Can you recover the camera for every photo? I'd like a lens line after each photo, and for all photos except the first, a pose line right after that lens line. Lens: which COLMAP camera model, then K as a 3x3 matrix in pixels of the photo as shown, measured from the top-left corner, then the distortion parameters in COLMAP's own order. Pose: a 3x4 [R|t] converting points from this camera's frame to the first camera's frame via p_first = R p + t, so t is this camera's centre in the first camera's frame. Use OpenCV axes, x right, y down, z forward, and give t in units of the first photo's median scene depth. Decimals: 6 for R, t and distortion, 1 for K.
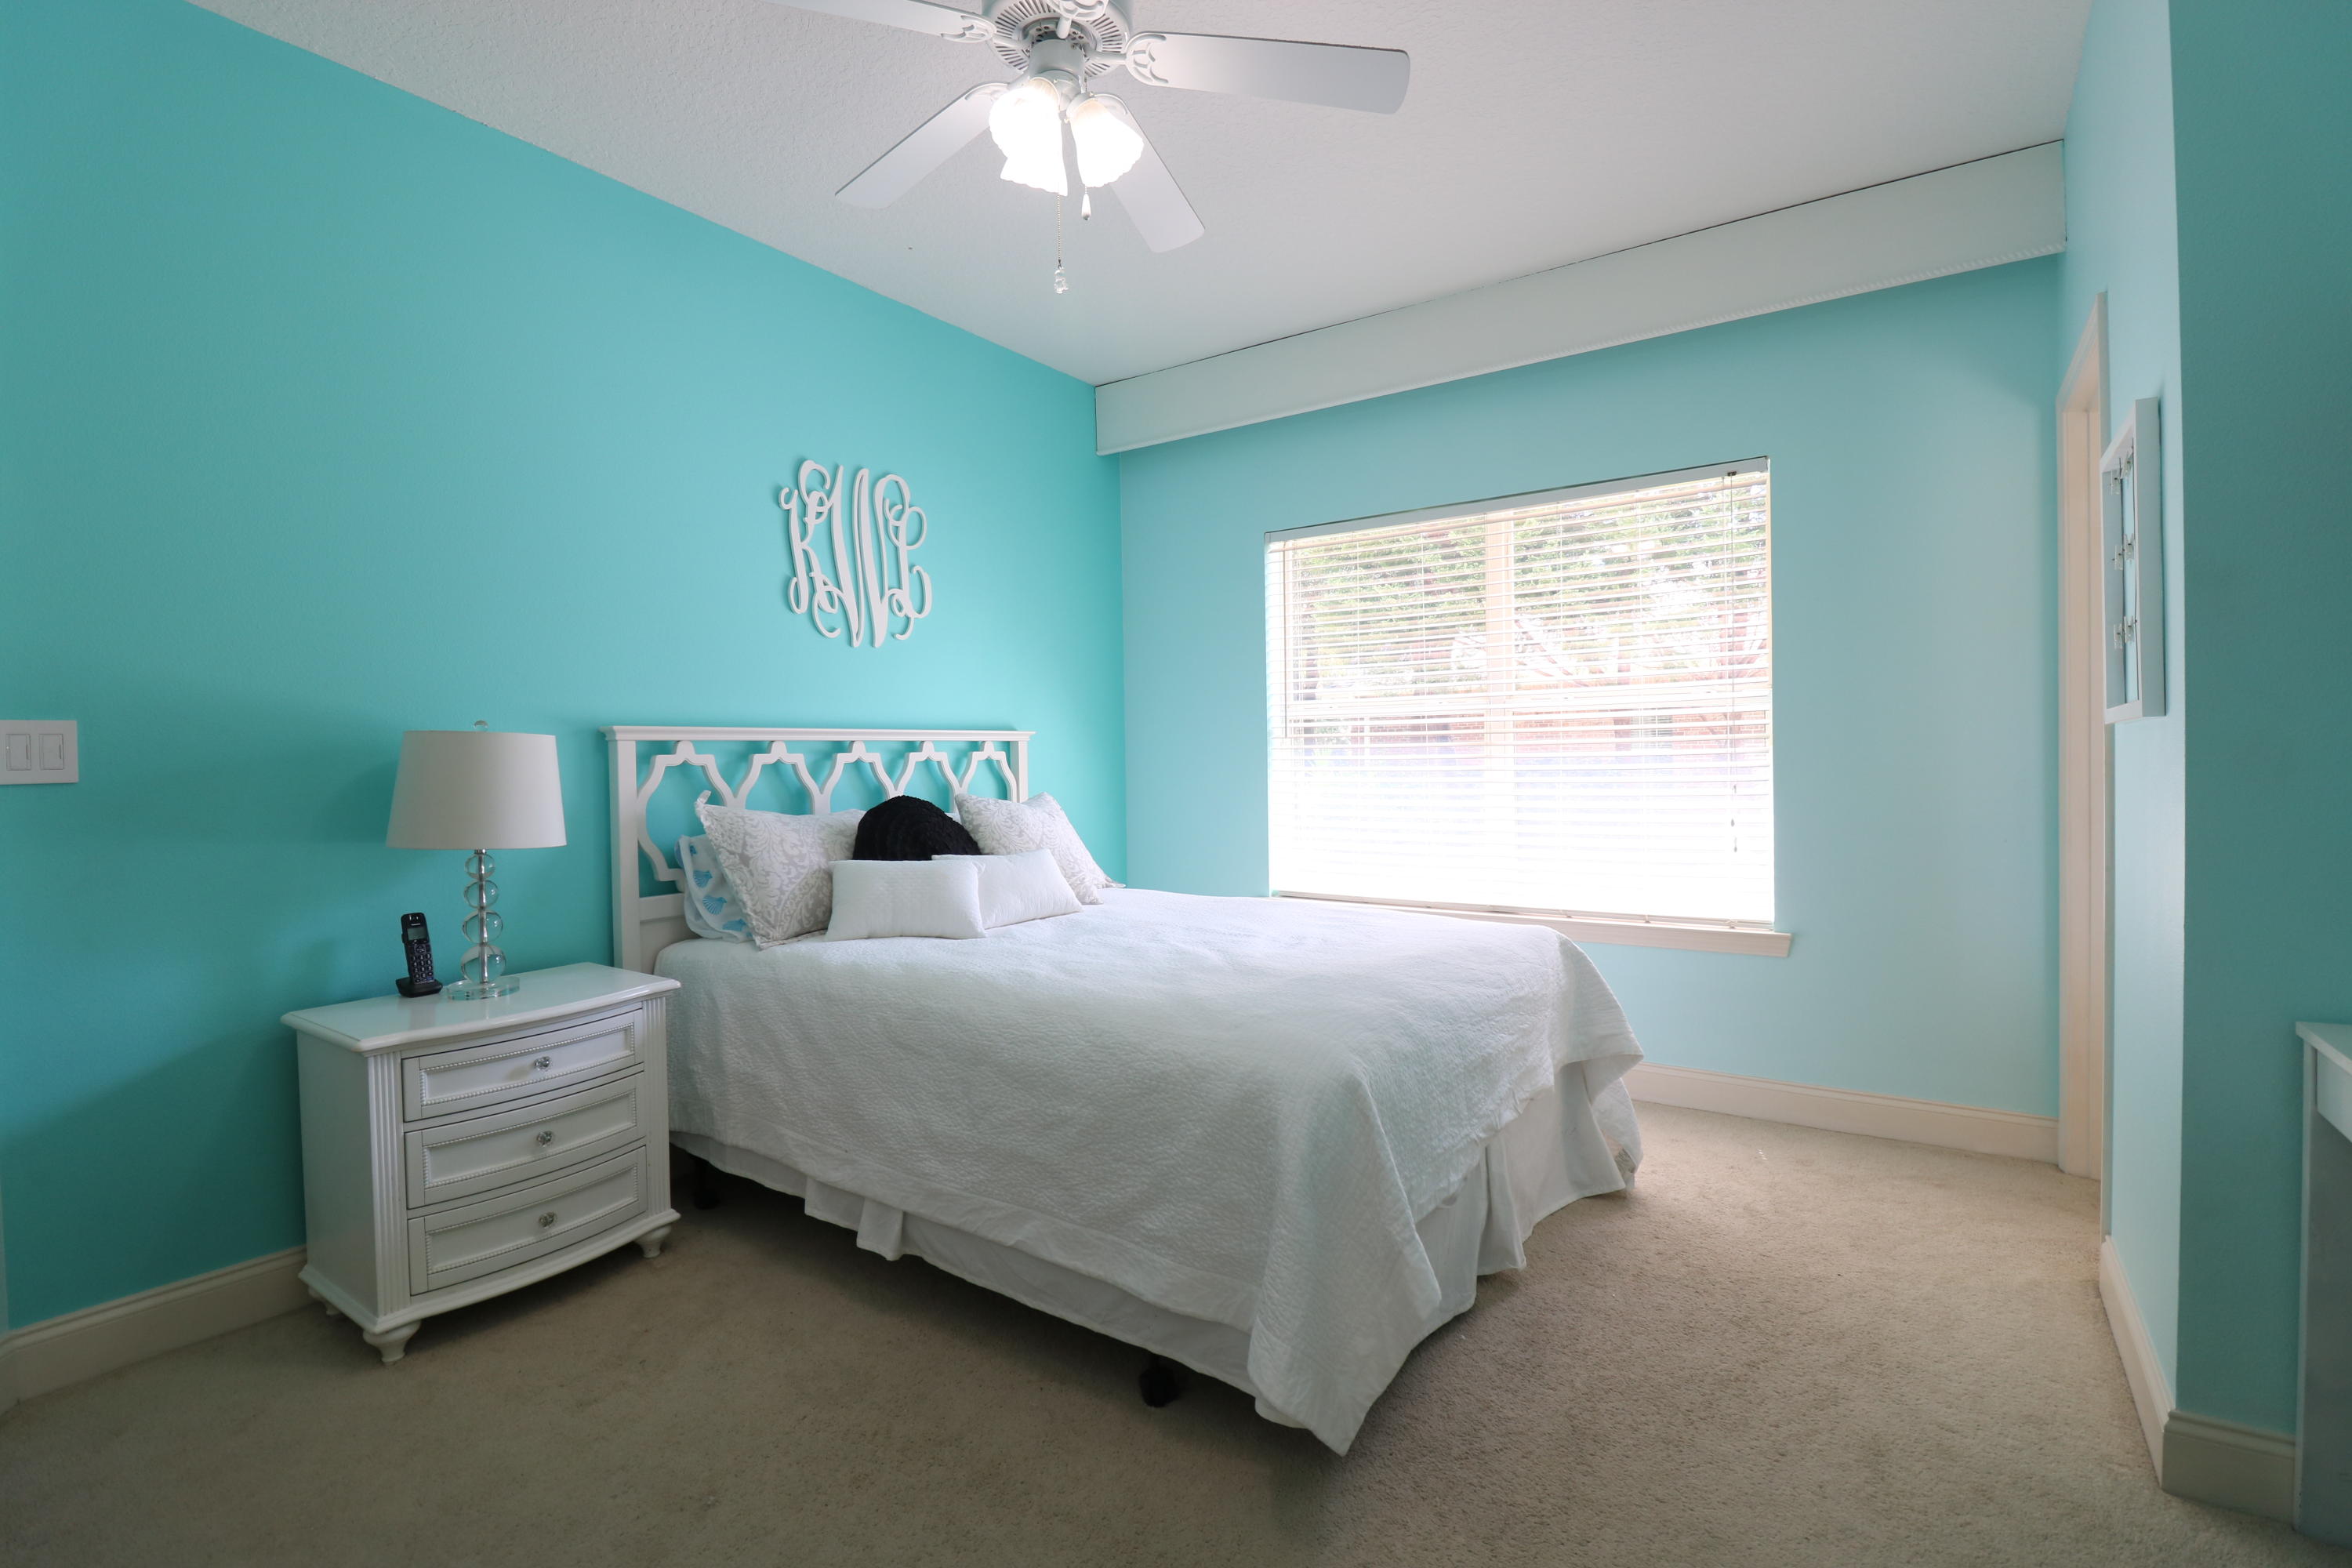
lens RADIAL K [[1119.0, 0, 1172.2], [0, 1119.0, 768.7], [0, 0, 1]] dist [0.007578, -0.015387]
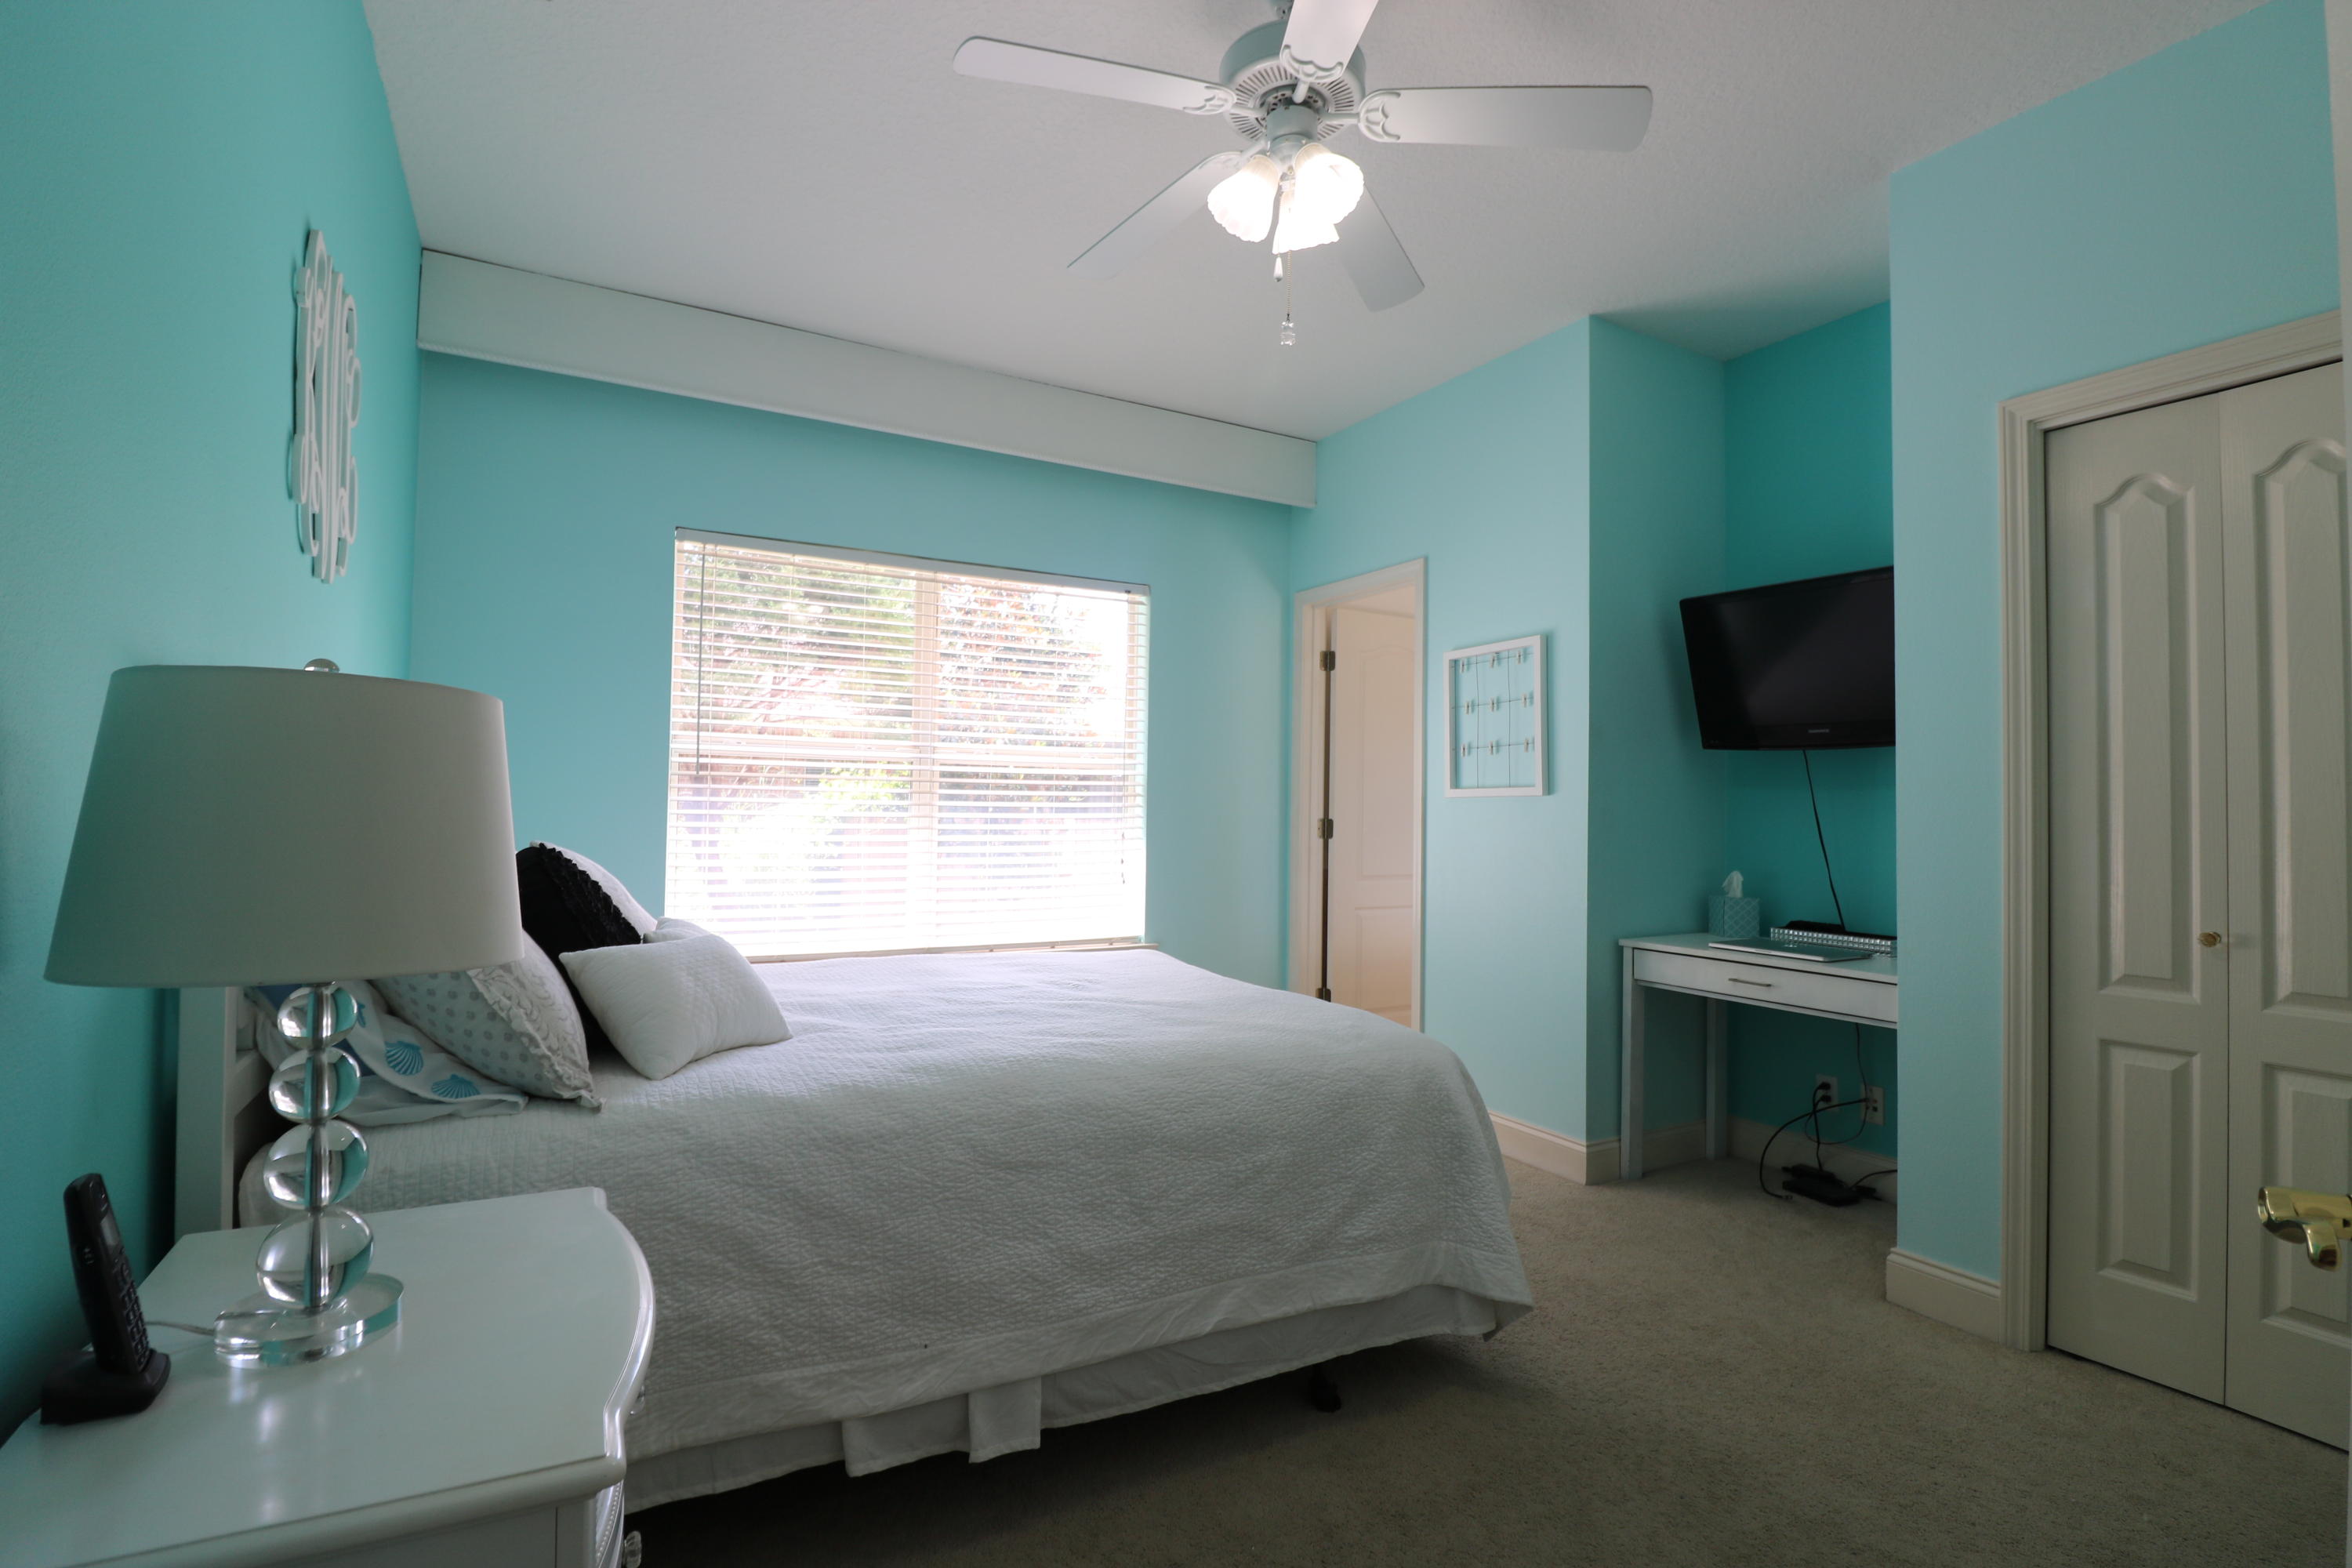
lens RADIAL K [[1119.0, 0, 1172.2], [0, 1119.0, 768.7], [0, 0, 1]] dist [0.007578, -0.015387]
pose [[0.422862, 0.054545, 0.904551, -0.910405], [-0.011441, 0.998429, -0.054857, 0.017312], [-0.906122, 0.012848, 0.422821, 0.577084]]
